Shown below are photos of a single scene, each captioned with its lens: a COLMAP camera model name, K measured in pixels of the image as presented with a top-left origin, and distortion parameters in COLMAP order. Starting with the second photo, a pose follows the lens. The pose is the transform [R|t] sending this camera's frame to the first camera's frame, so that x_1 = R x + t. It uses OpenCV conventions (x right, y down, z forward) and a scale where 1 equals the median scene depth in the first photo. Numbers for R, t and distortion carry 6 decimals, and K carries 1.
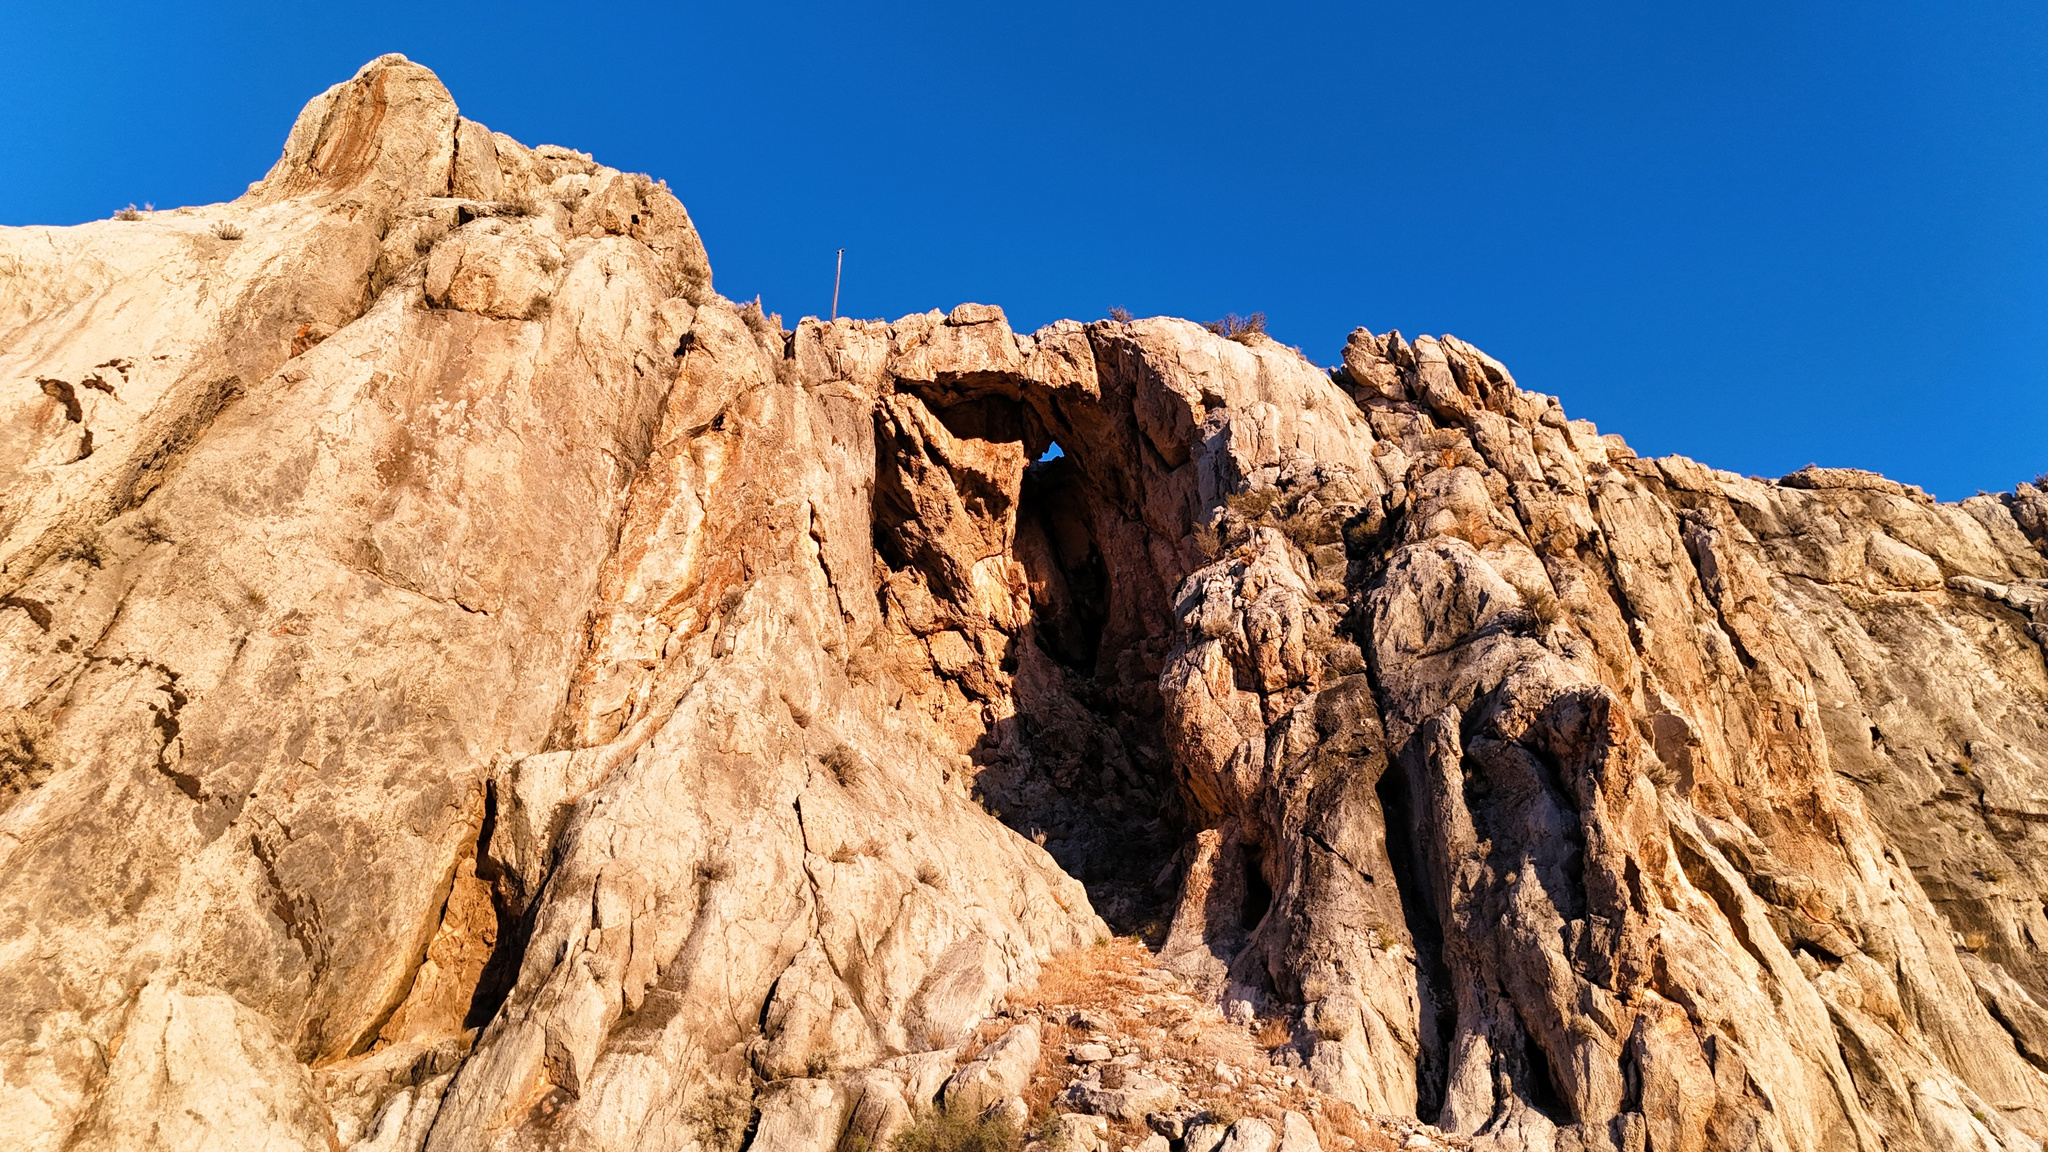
lens RADIAL K [[1506.8, 0, 1023.1], [0, 1506.8, 585.3], [0, 0, 1]] dist [0.072523, -0.064167]
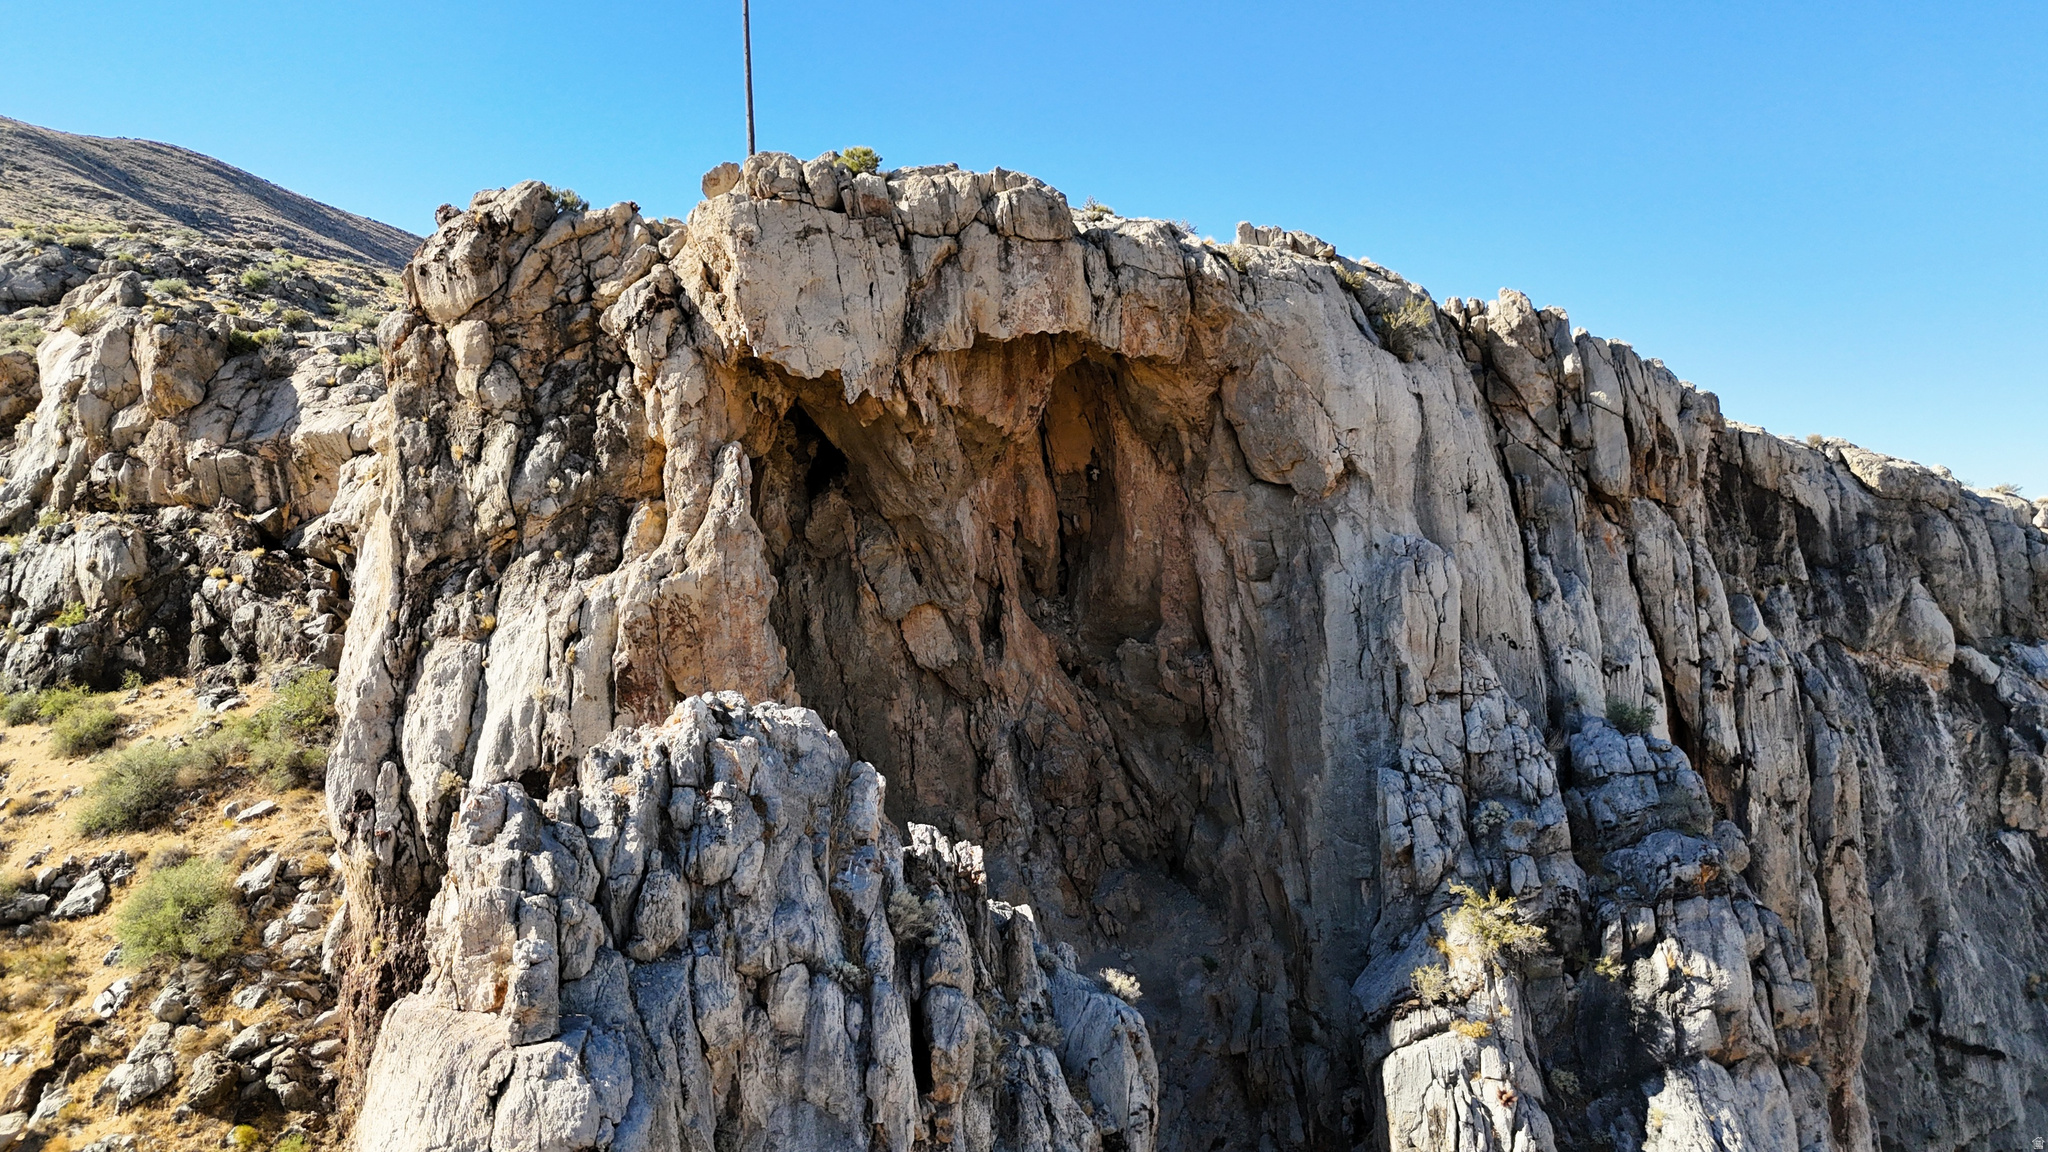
lens RADIAL K [[1506.8, 0, 1023.1], [0, 1506.8, 585.3], [0, 0, 1]] dist [0.072523, -0.064167]
pose [[0.946693, -0.002394, 0.322127, -0.323689], [-0.206317, 0.763459, 0.612016, -0.598446], [-0.247396, -0.645852, 0.722268, 0.542561]]
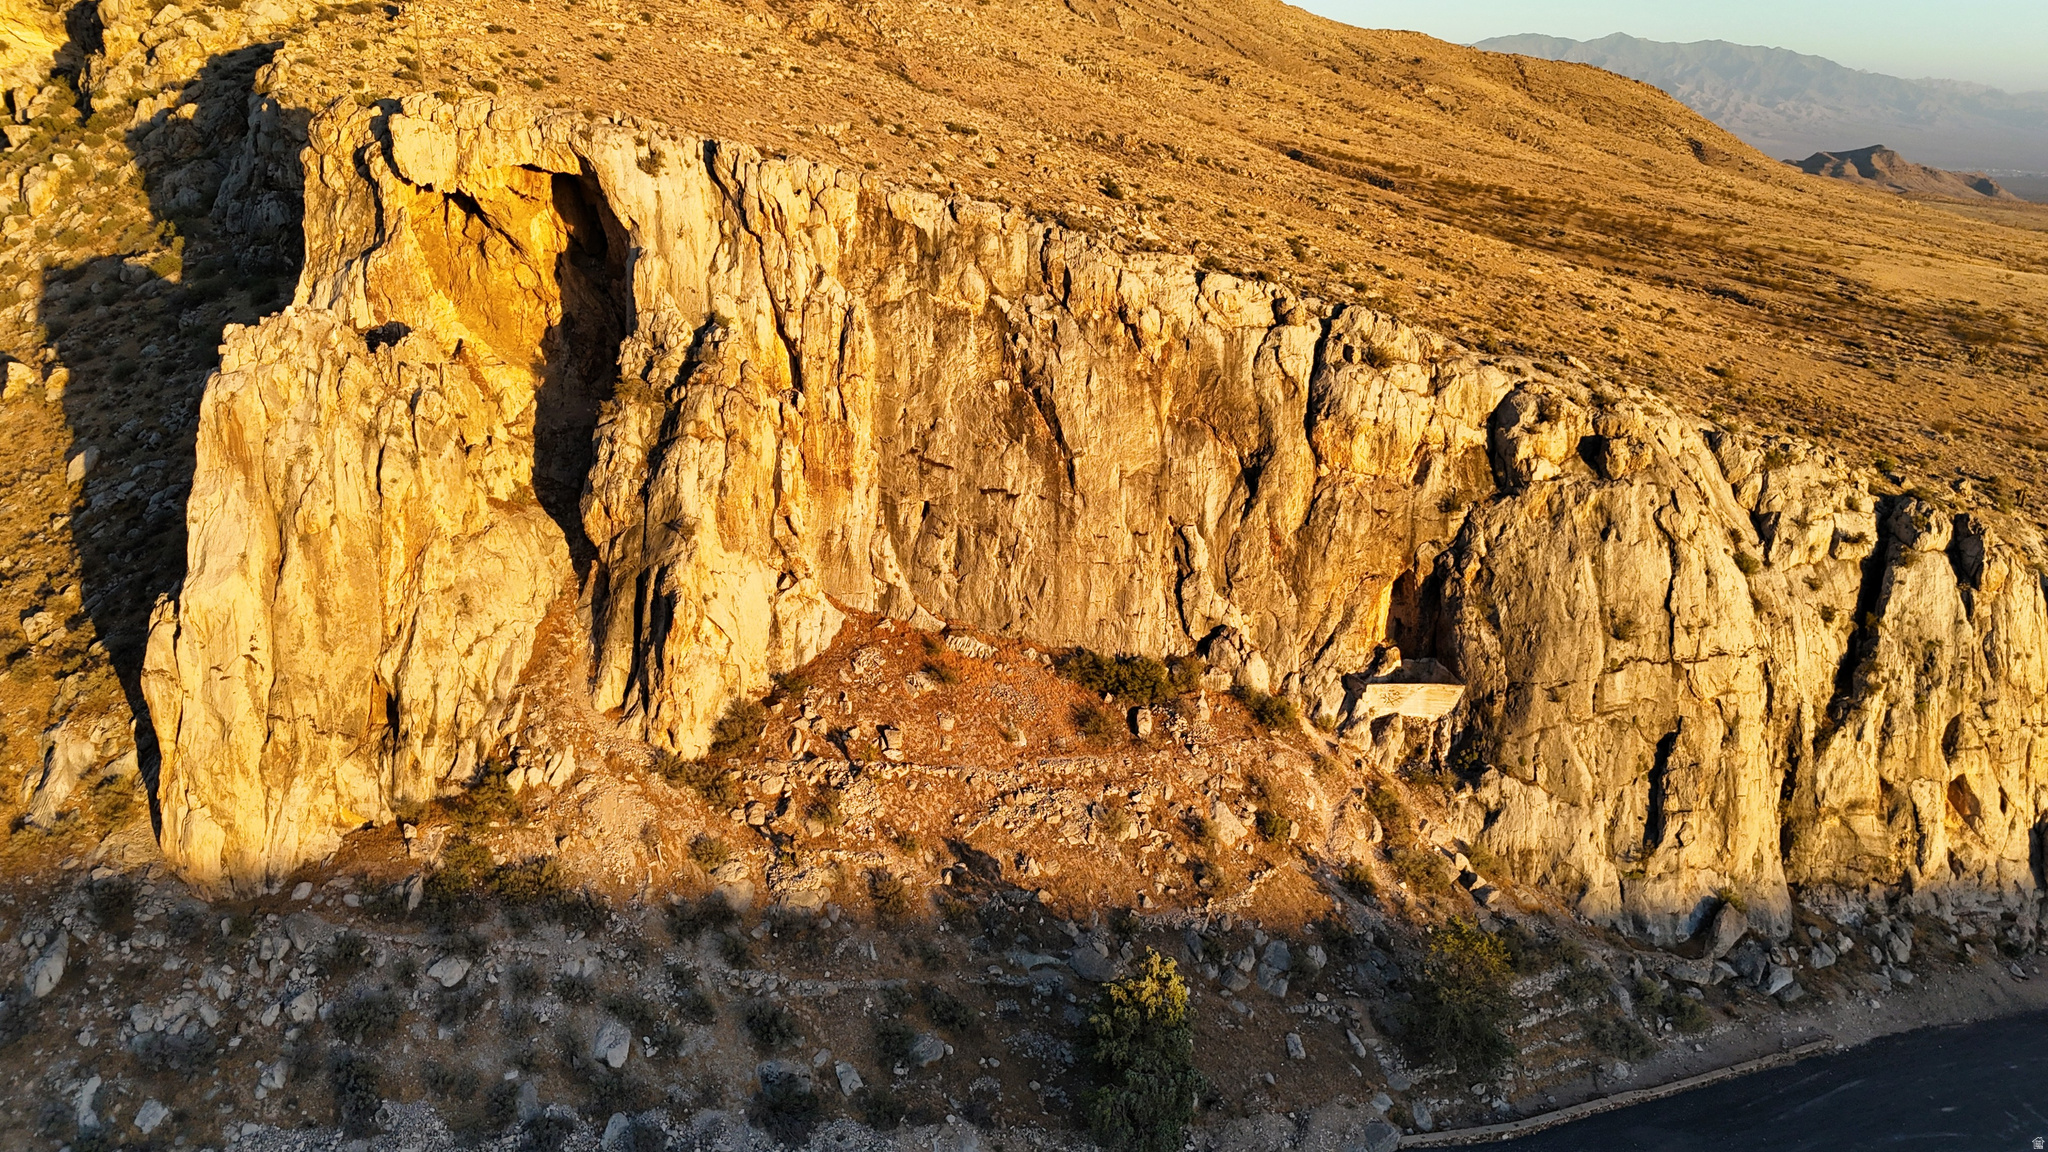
lens RADIAL K [[1533.9, 0, 1017.7], [0, 1533.9, 577.8], [0, 0, 1]] dist [0.106280, -0.202958]
pose [[0.995324, -0.011007, 0.095968, 0.499615], [-0.073582, 0.557263, 0.827069, -1.853562], [-0.062583, -0.830263, 0.553847, -0.632034]]
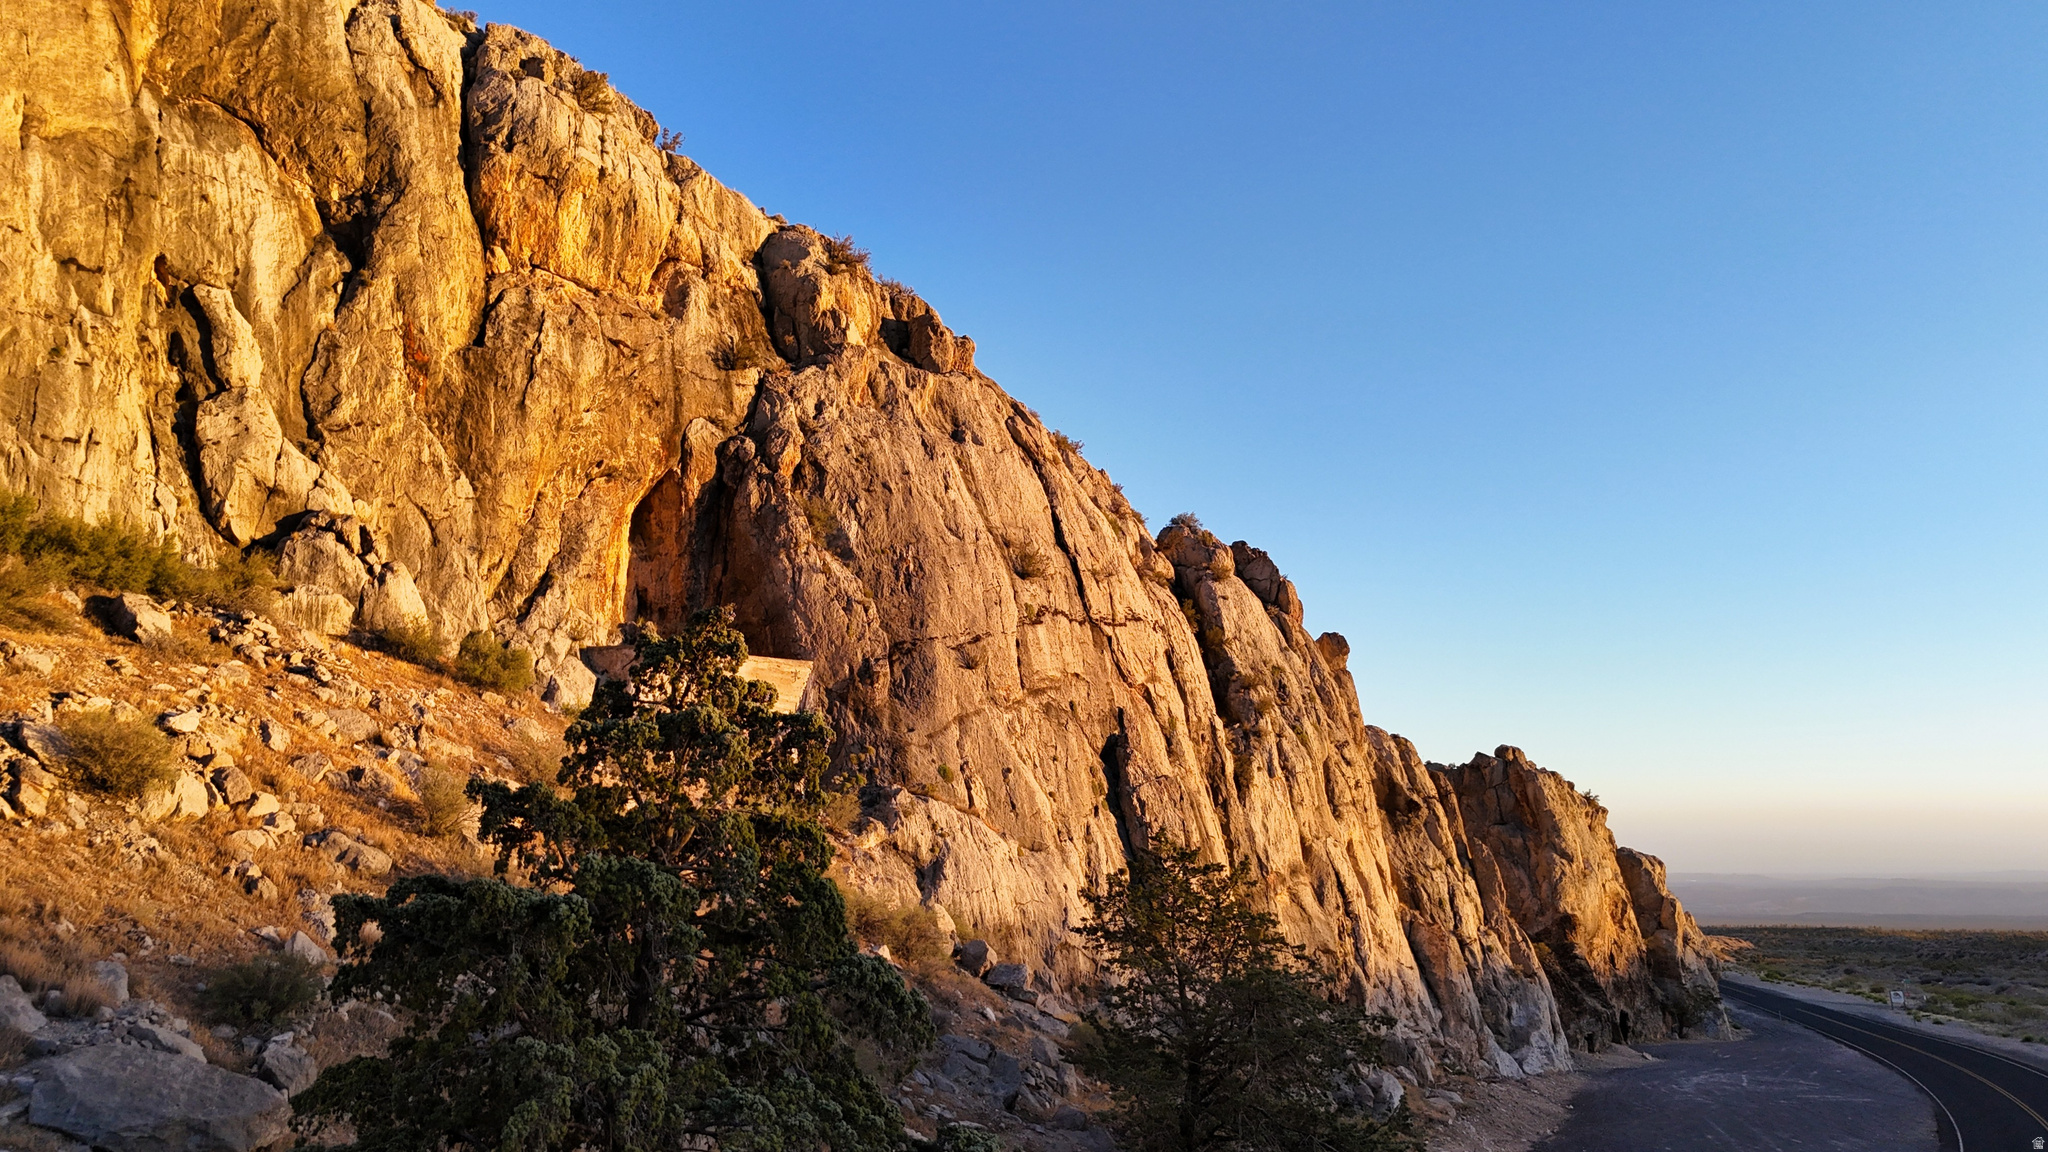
lens RADIAL K [[1509.3, 0, 1025.3], [0, 1509.3, 567.9], [0, 0, 1]] dist [0.080703, -0.080980]
pose [[0.621832, 0.141661, 0.770232, 0.584859], [-0.487712, 0.839557, 0.239334, -0.178121], [-0.612750, -0.524477, 0.591153, -0.248186]]
